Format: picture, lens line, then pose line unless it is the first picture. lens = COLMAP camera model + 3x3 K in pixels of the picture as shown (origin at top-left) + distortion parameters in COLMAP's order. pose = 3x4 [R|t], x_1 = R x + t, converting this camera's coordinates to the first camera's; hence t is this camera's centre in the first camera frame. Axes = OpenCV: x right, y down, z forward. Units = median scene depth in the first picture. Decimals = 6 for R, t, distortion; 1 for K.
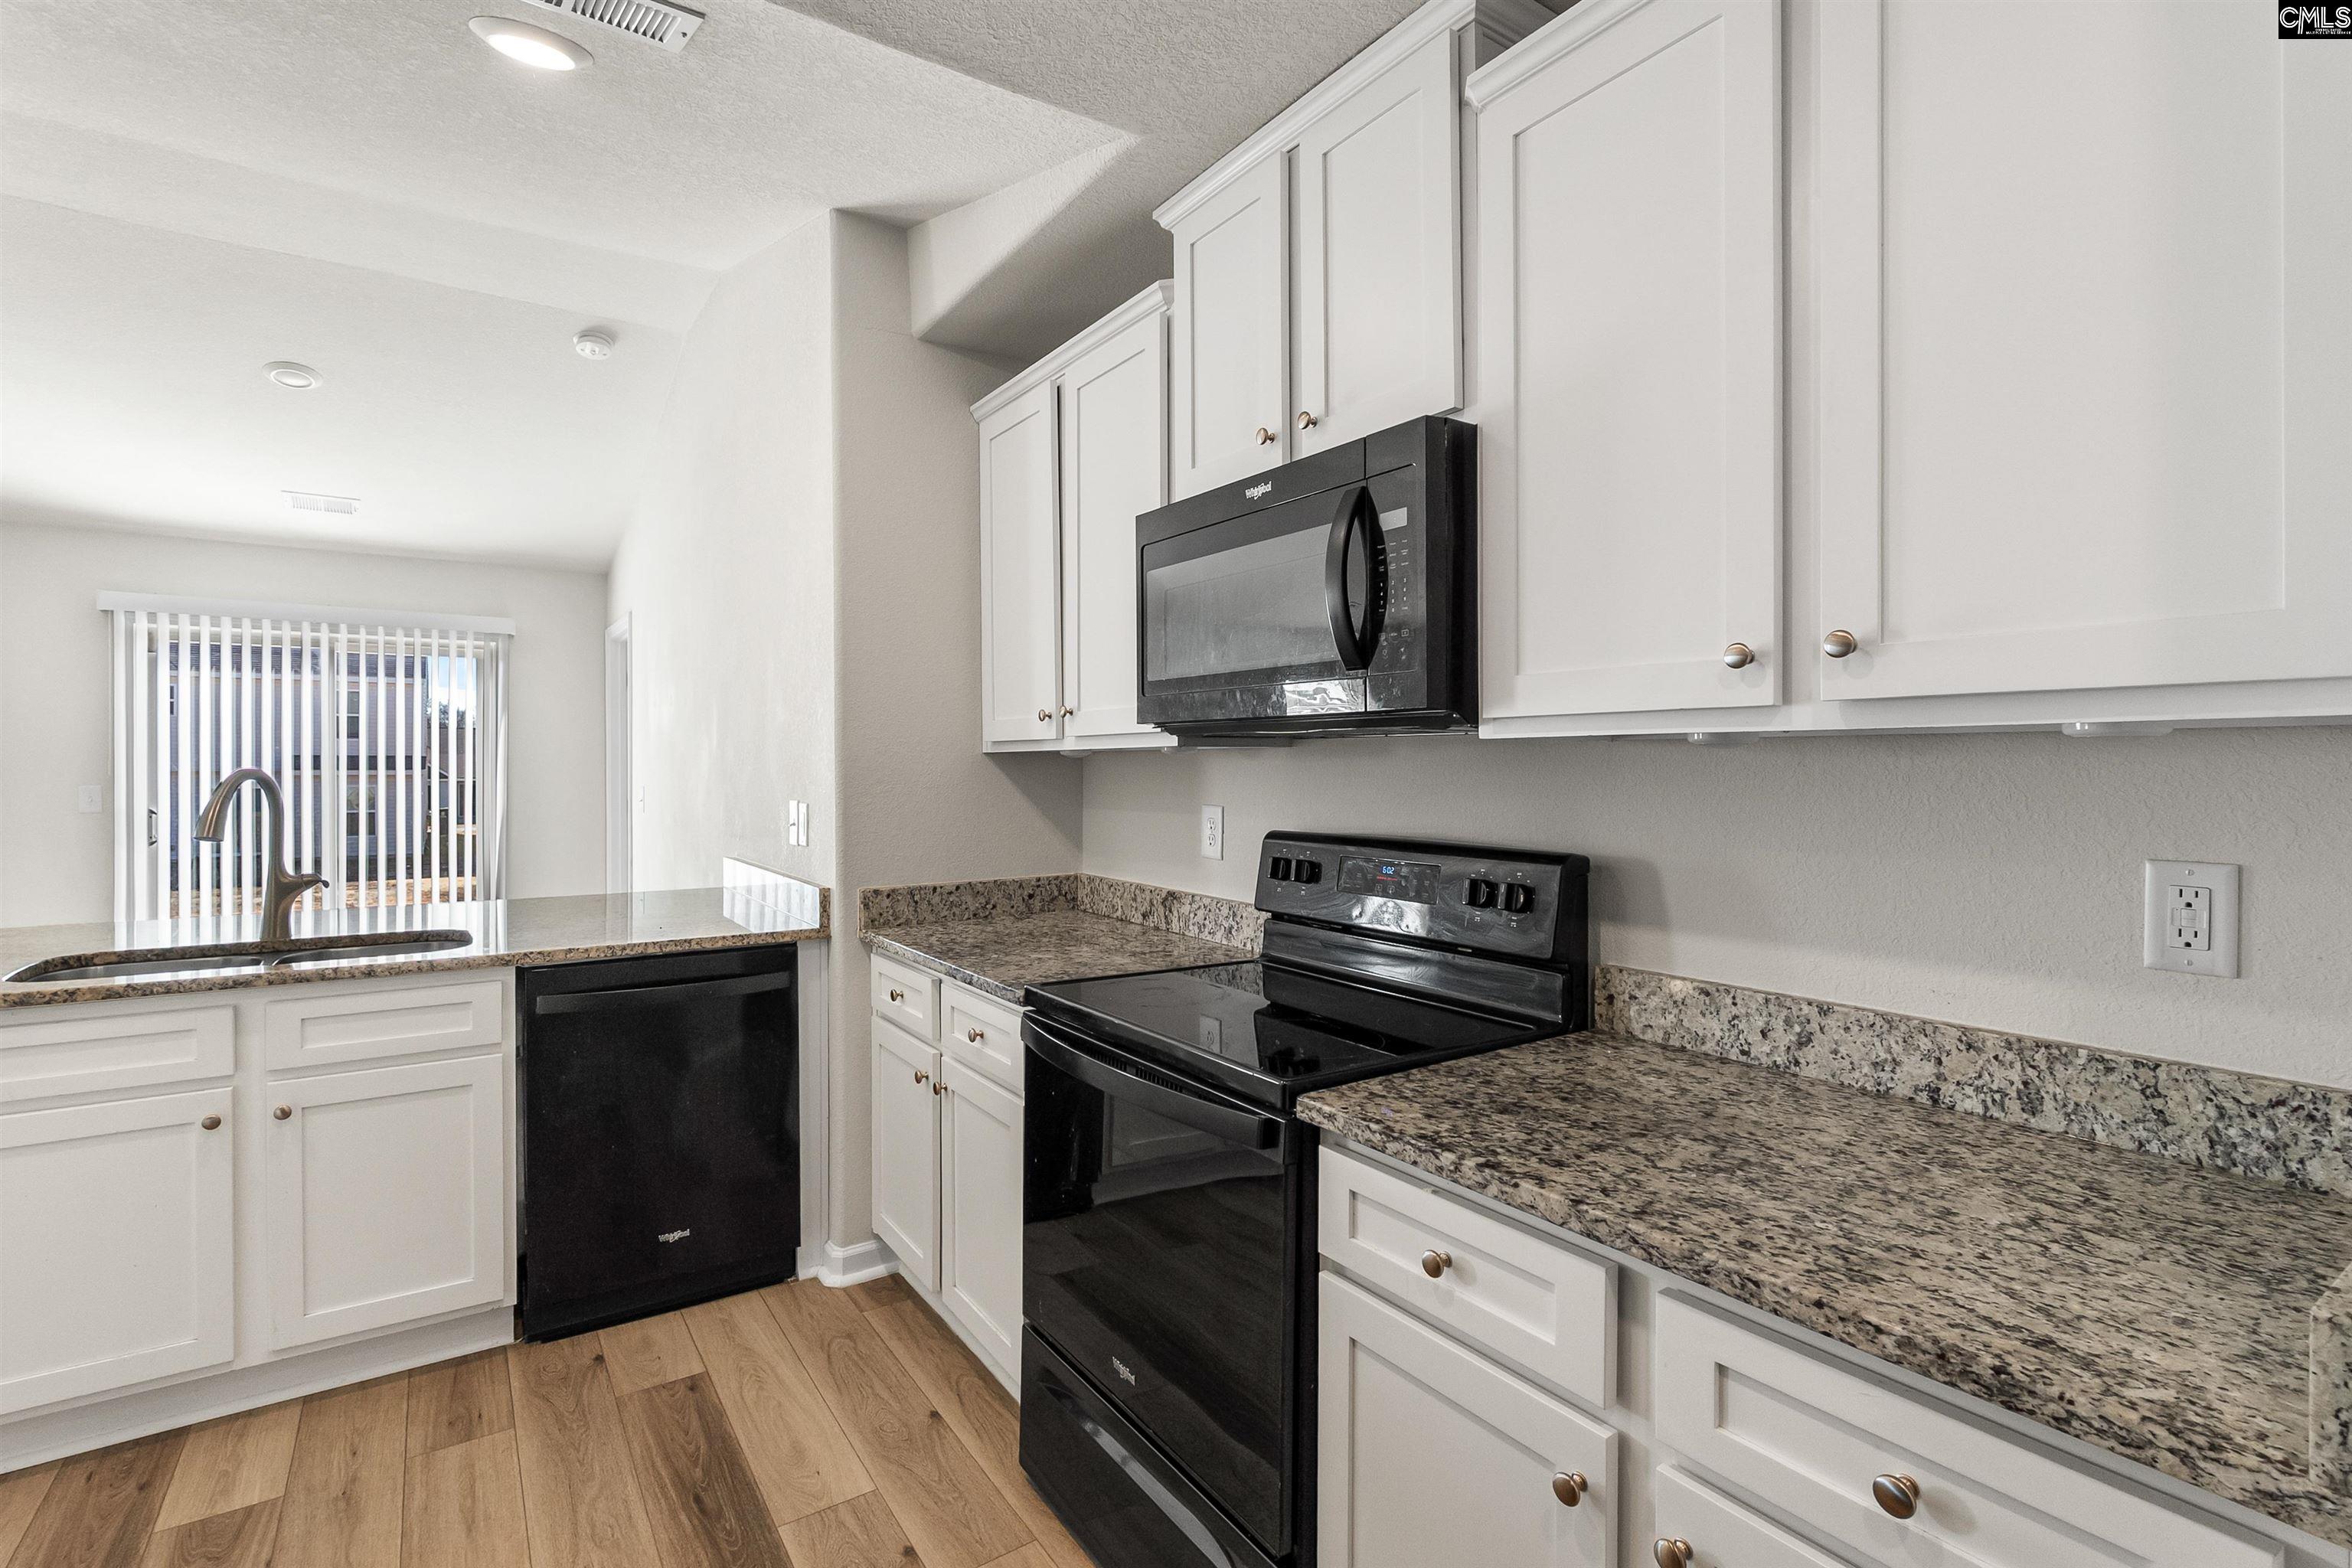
lens RADIAL K [[1101.7, 0, 1168.0], [0, 1101.7, 768.7], [0, 0, 1]] dist [-0.009815, 0.000627]
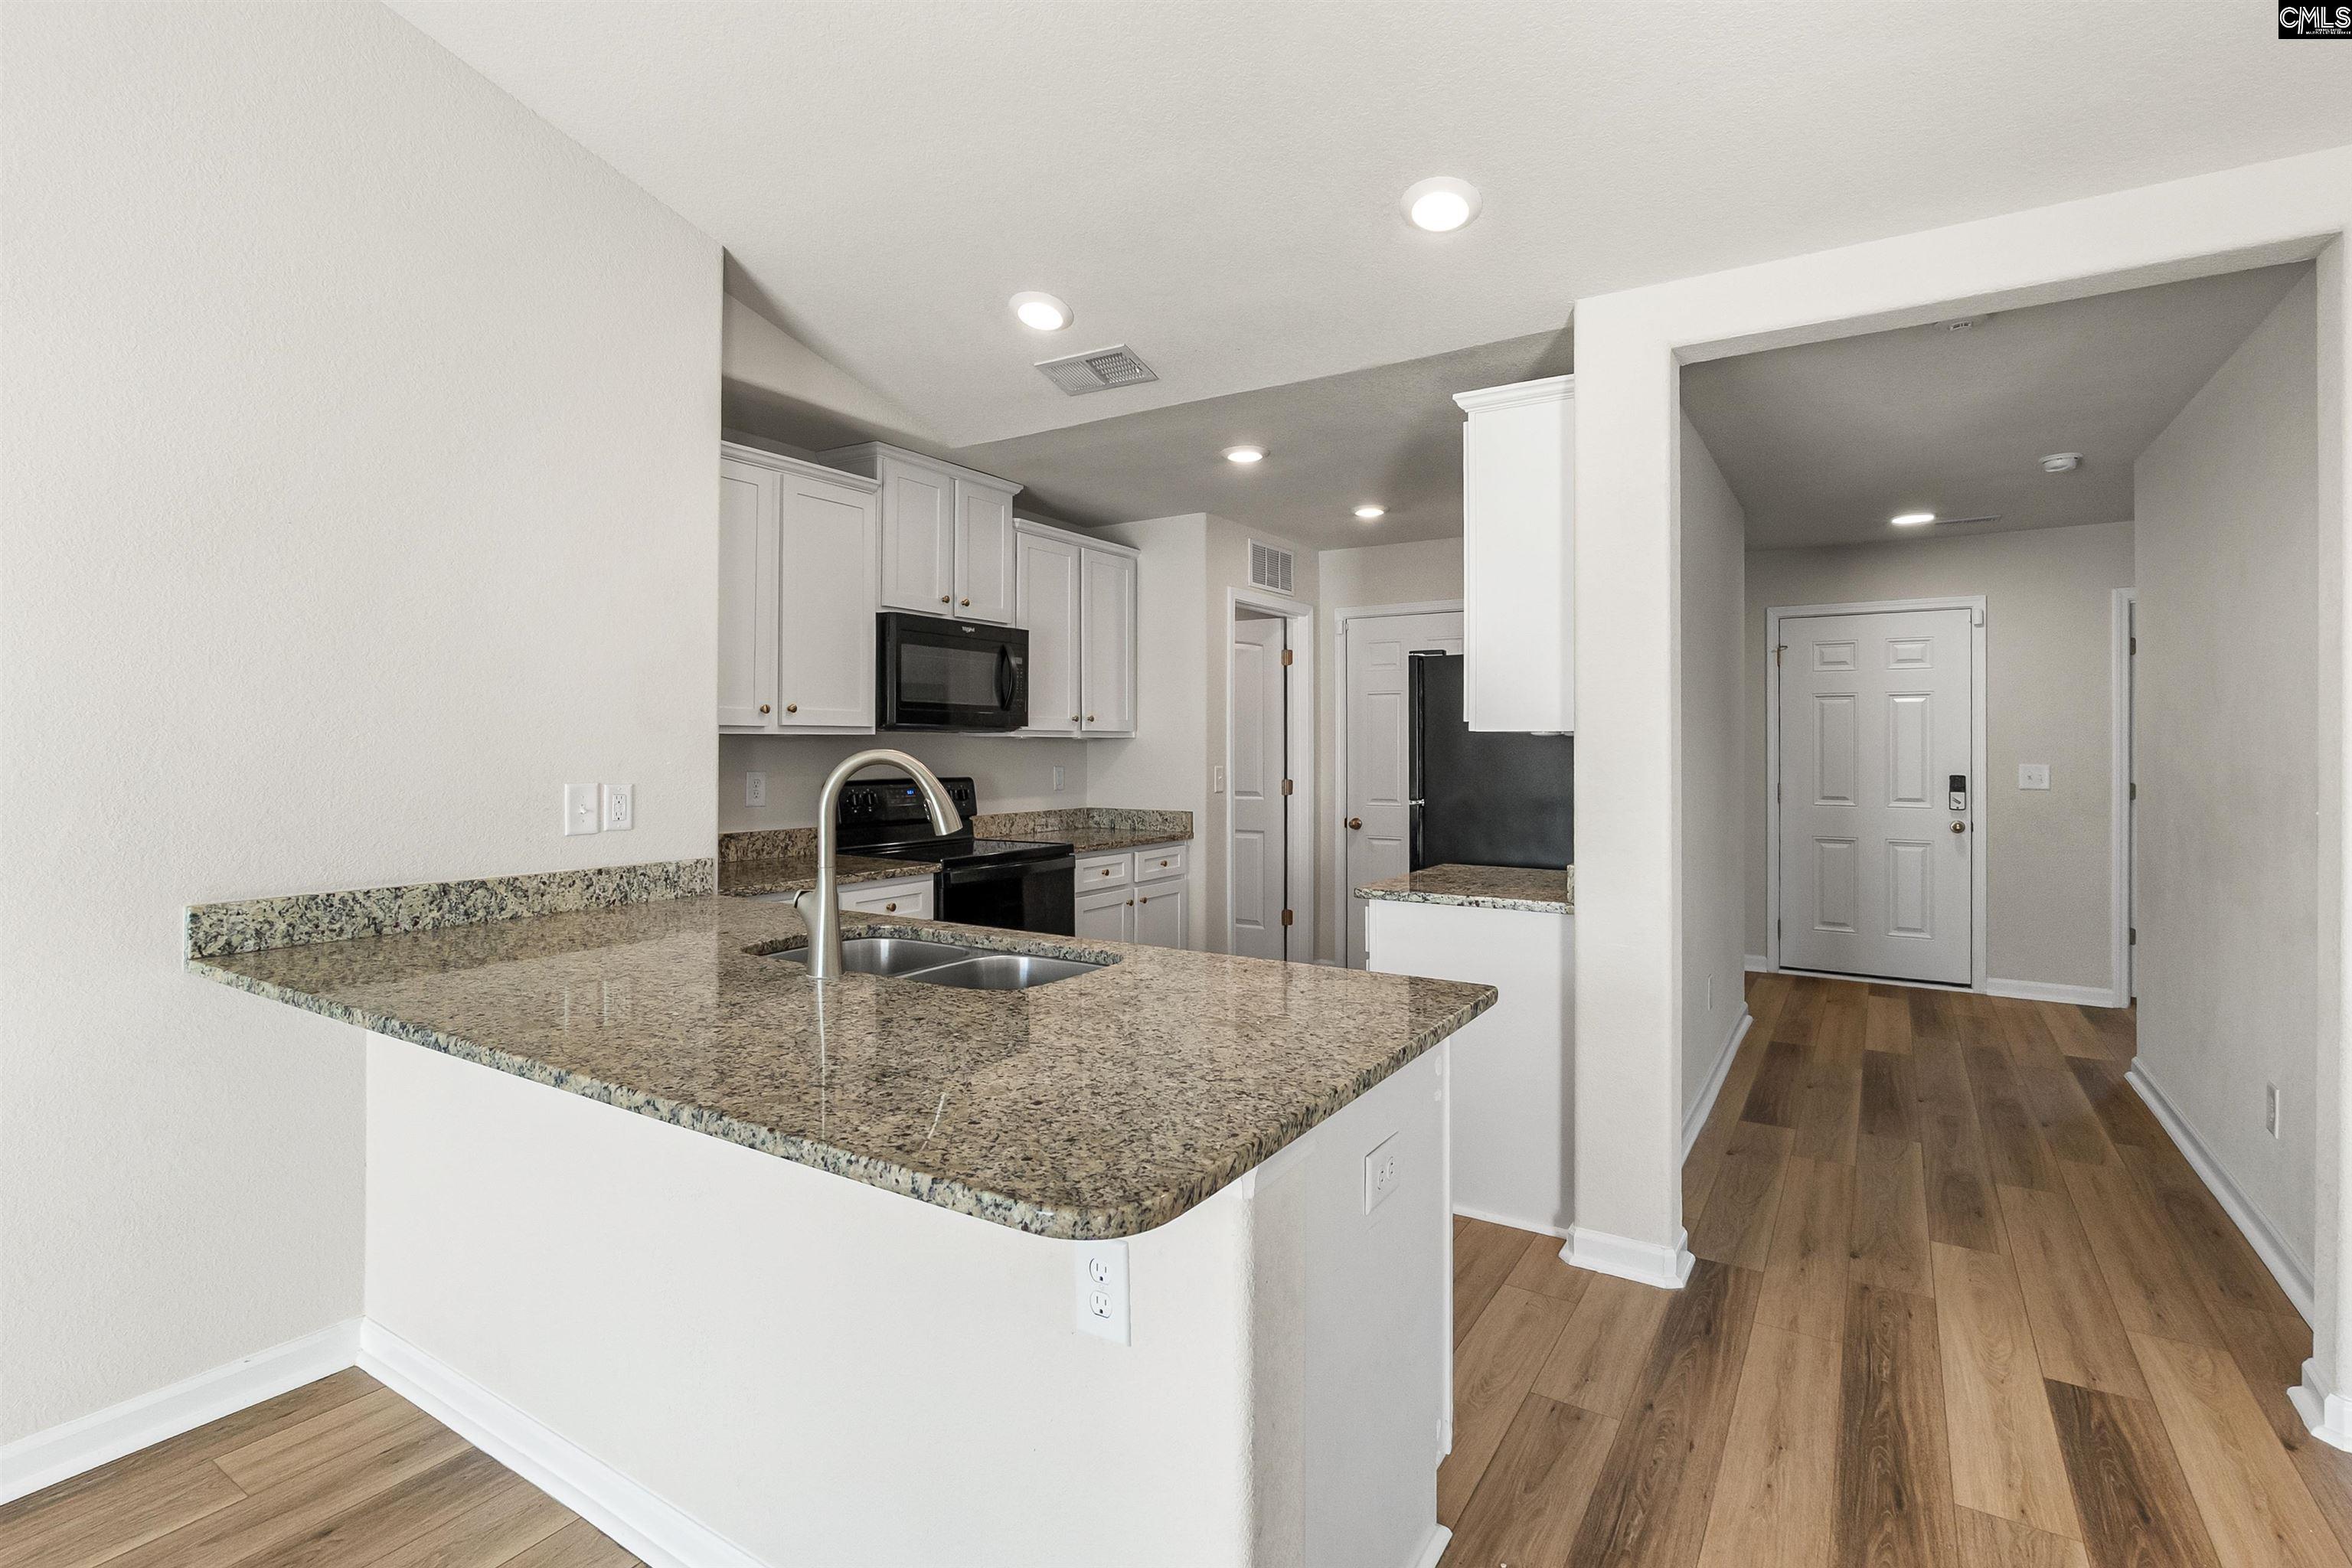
lens RADIAL K [[1101.7, 0, 1217.1], [0, 1101.7, 737.7], [0, 0, 1]] dist [-0.009815, 0.000627]
pose [[-0.430266, 0.007047, 0.902675, -2.000590], [0.002395, 0.999975, -0.006665, -0.002101], [-0.902699, -0.000706, -0.430272, 1.342404]]
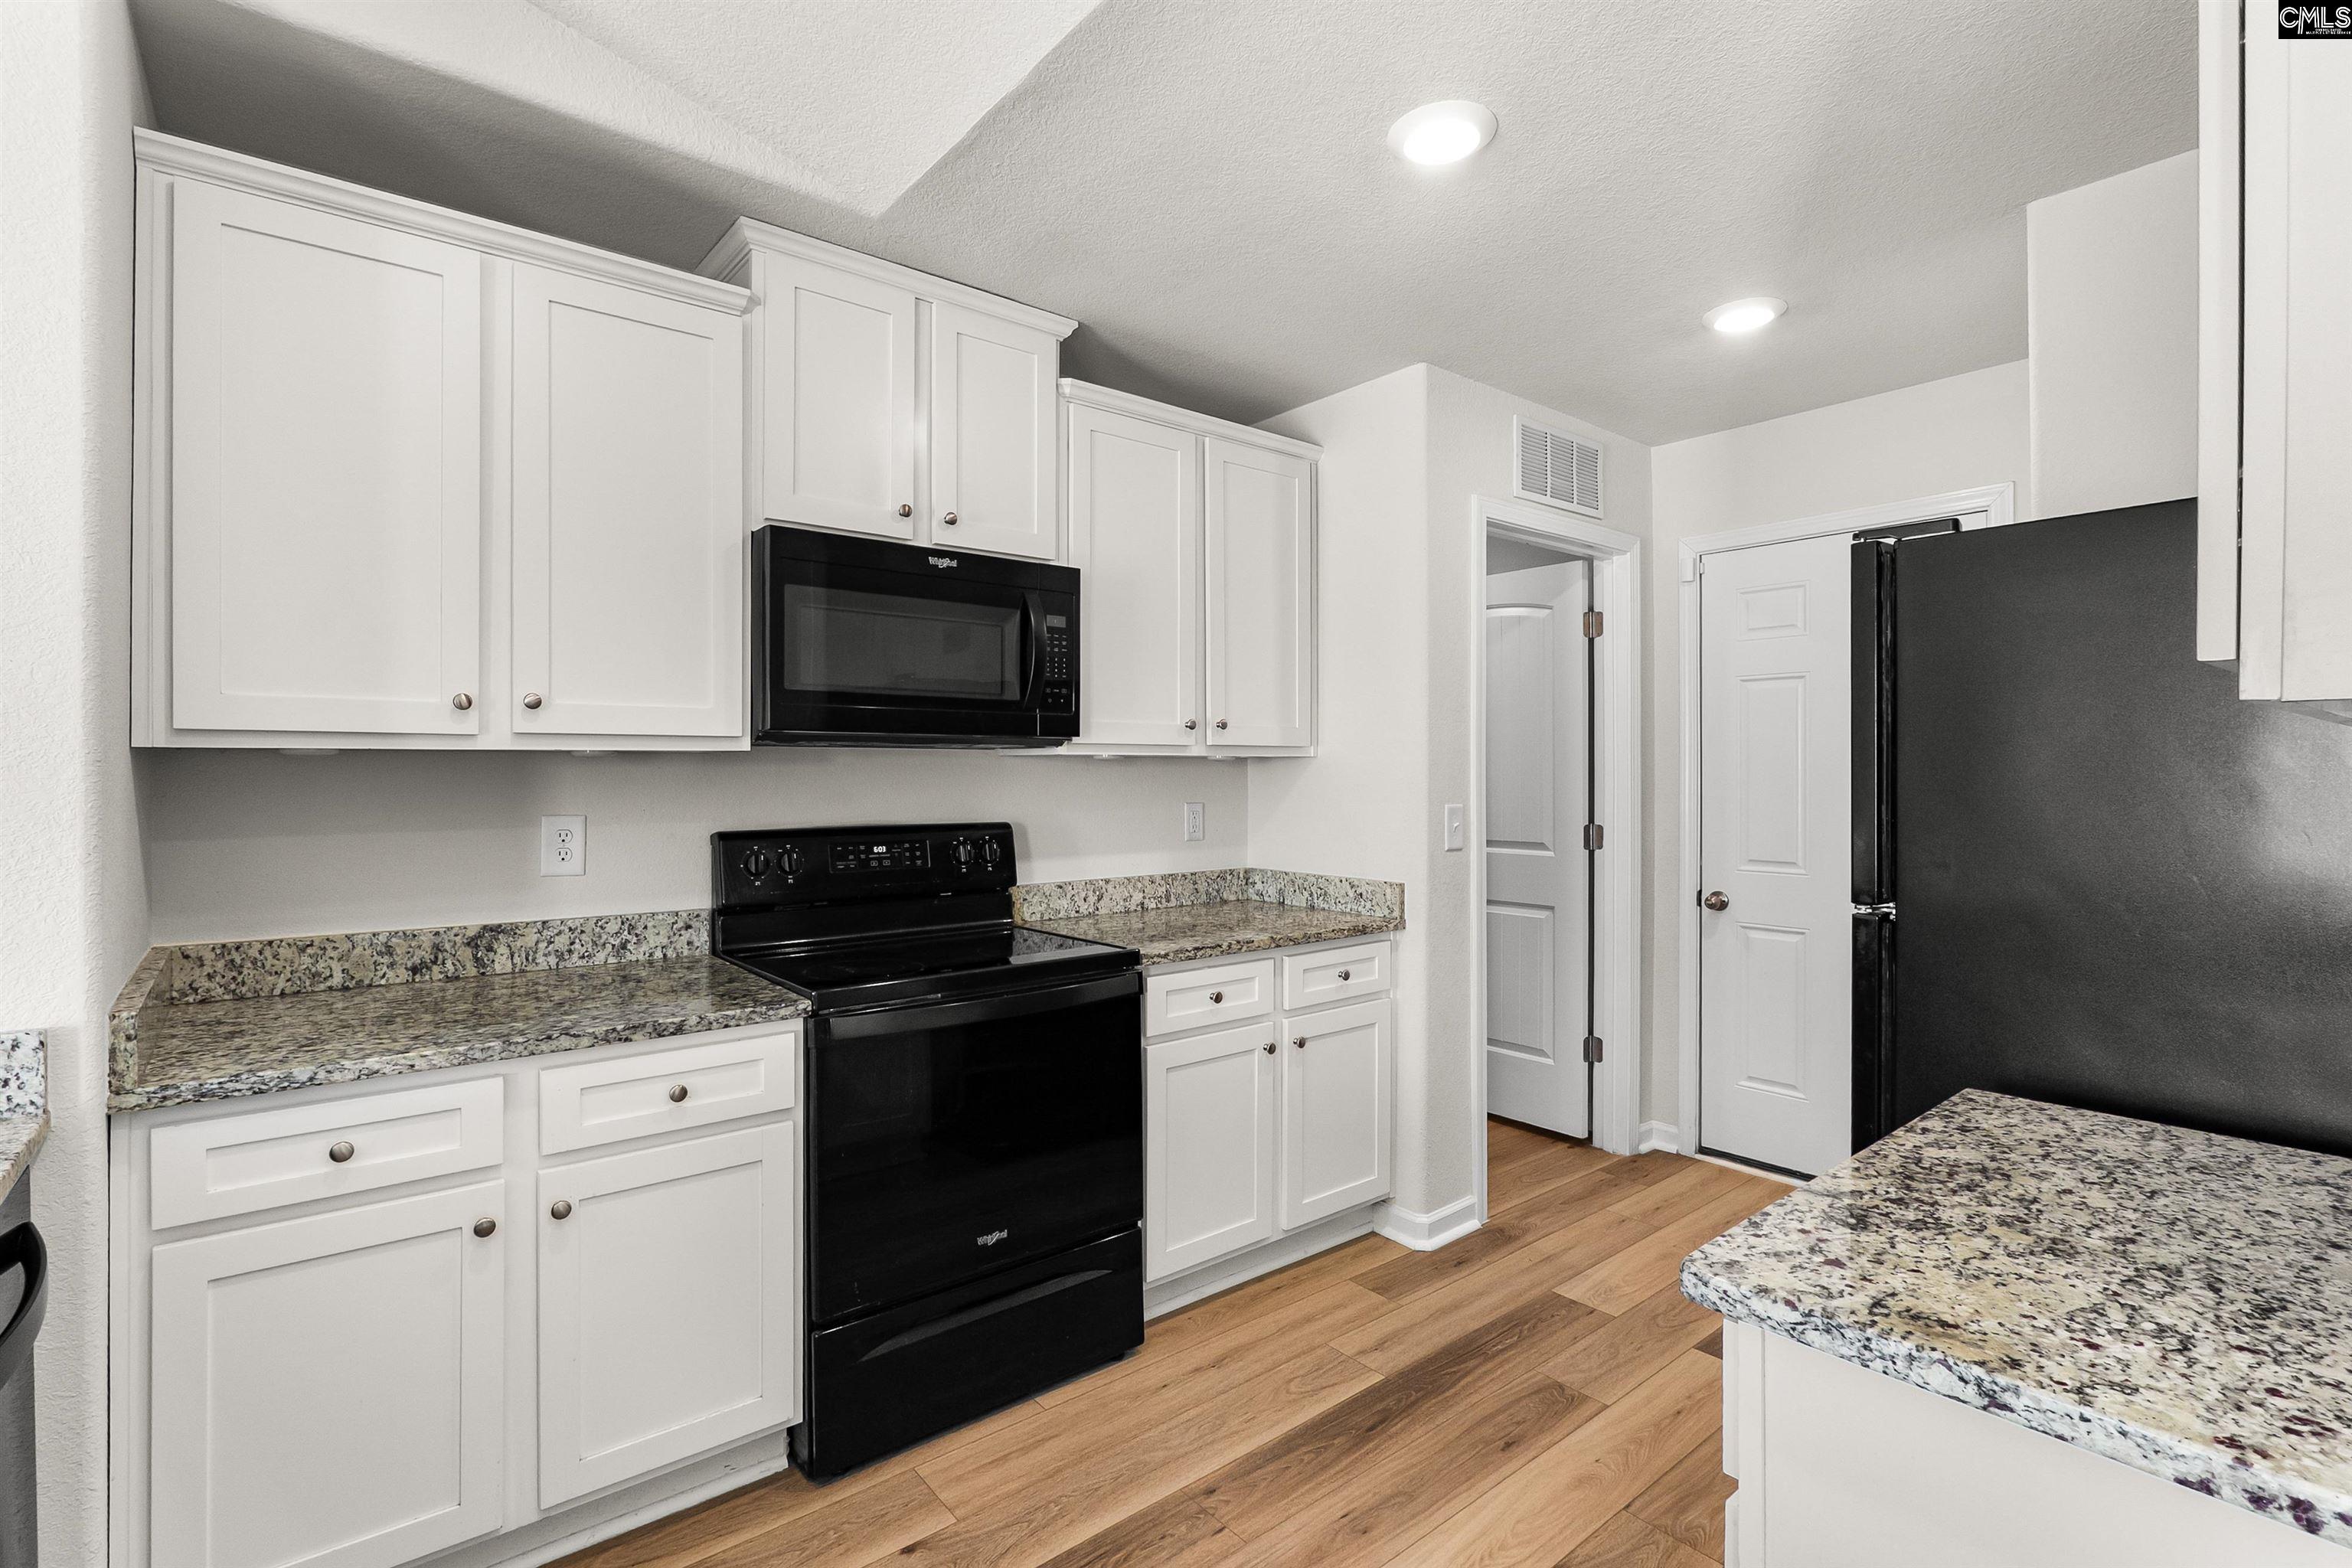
lens RADIAL K [[1101.7, 0, 1186.9], [0, 1101.7, 772.4], [0, 0, 1]] dist [-0.009815, 0.000627]
pose [[-0.109473, -0.000126, 0.993990, -1.107135], [0.005379, 0.999985, 0.000719, 0.000967], [-0.993975, 0.005426, -0.109470, 0.745868]]
